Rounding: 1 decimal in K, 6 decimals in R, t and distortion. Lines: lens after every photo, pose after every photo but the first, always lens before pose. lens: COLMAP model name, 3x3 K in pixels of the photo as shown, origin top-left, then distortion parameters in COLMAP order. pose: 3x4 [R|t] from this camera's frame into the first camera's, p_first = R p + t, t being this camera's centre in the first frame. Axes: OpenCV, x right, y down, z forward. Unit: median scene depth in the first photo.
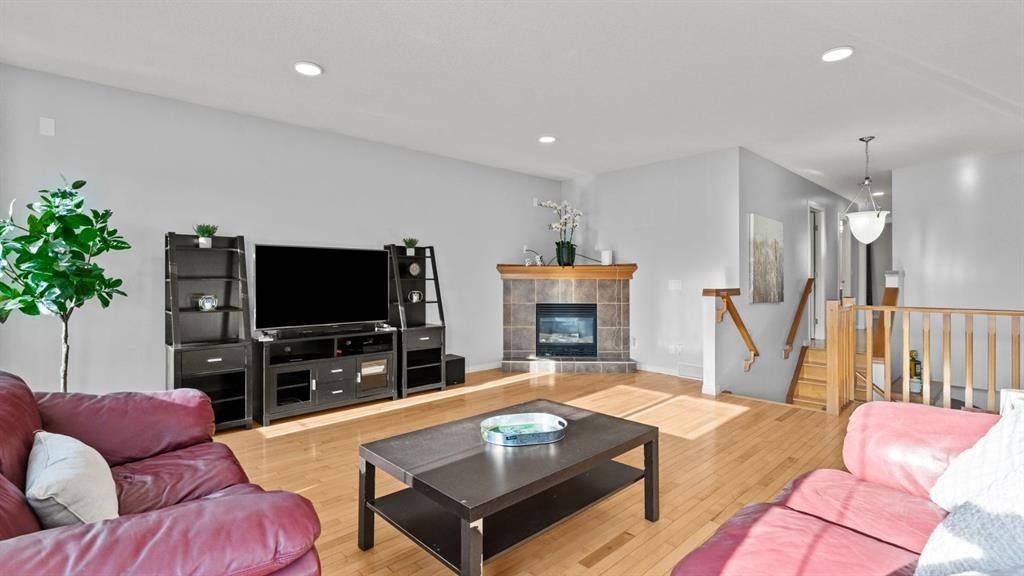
lens RADIAL K [[463.3, 0, 508.3], [0, 463.3, 276.9], [0, 0, 1]] dist [-0.000389, -0.000134]
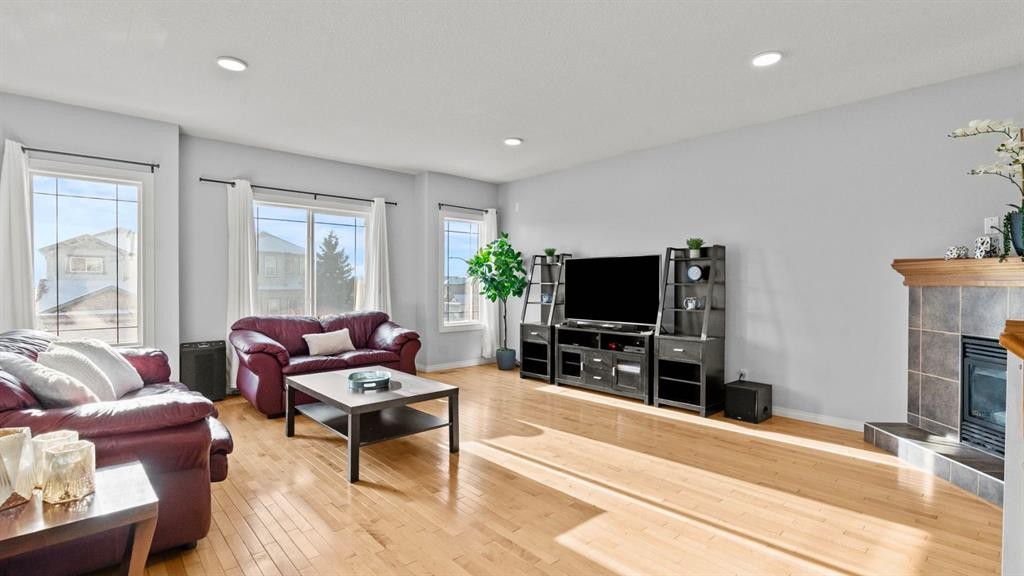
lens RADIAL K [[463.3, 0, 508.5], [0, 463.3, 293.5], [0, 0, 1]] dist [-0.000389, -0.000134]
pose [[0.010384, 0.023865, -0.999661, 0.732473], [-0.000358, 0.999715, 0.023863, 0.001759], [0.999946, 0.000111, 0.010390, 0.676912]]
